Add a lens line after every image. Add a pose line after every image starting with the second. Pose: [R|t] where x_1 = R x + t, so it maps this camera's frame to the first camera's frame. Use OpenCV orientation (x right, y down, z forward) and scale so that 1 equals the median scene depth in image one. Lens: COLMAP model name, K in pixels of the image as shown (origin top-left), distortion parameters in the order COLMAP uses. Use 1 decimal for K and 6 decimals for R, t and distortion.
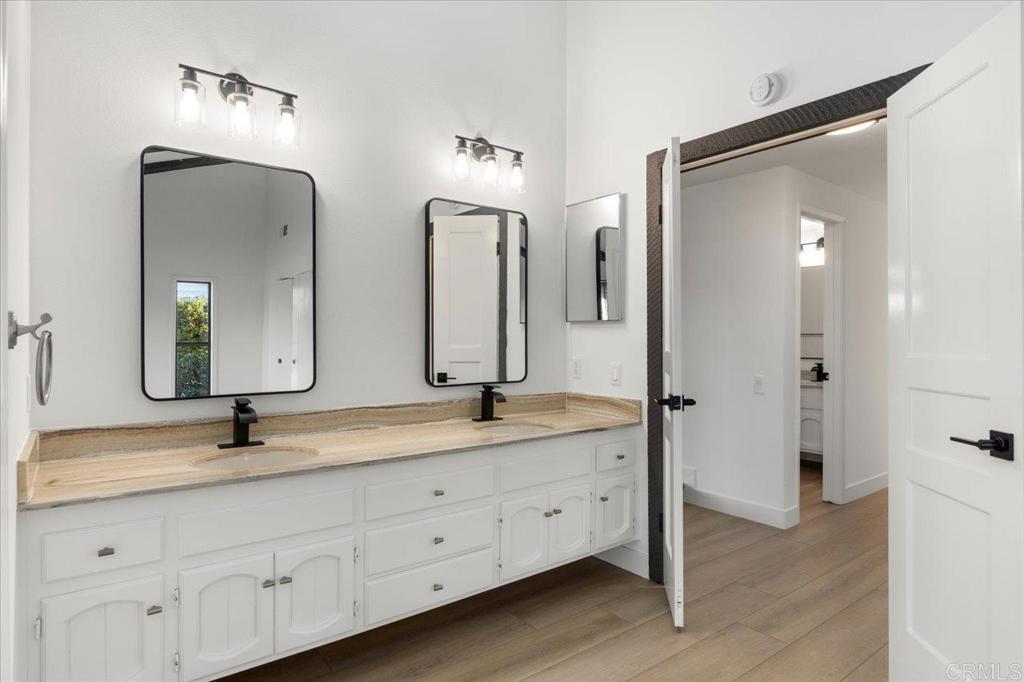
lens RADIAL K [[574.2, 0, 512.5], [0, 574.2, 336.1], [0, 0, 1]] dist [-0.003351, 0.001151]
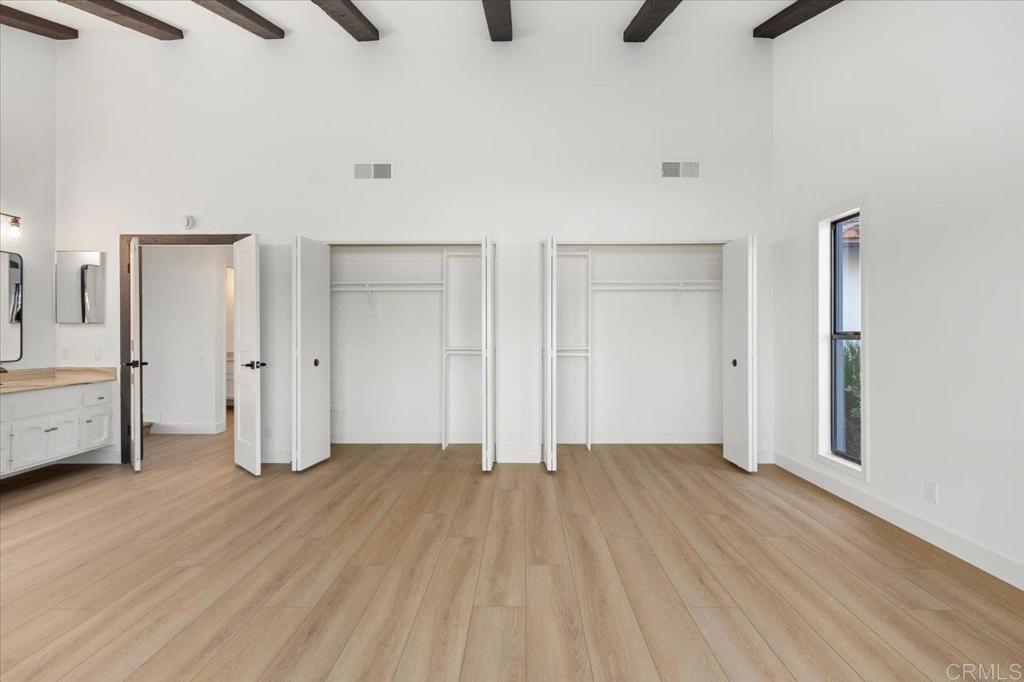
lens RADIAL K [[469.5, 0, 509.3], [0, 469.5, 331.8], [0, 0, 1]] dist [0.013585, 0.000518]
pose [[0.623881, 0.000377, 0.781519, -0.178042], [0.000495, 0.999999, -0.000878, 0.001665], [-0.781519, 0.000935, 0.623881, -0.939498]]
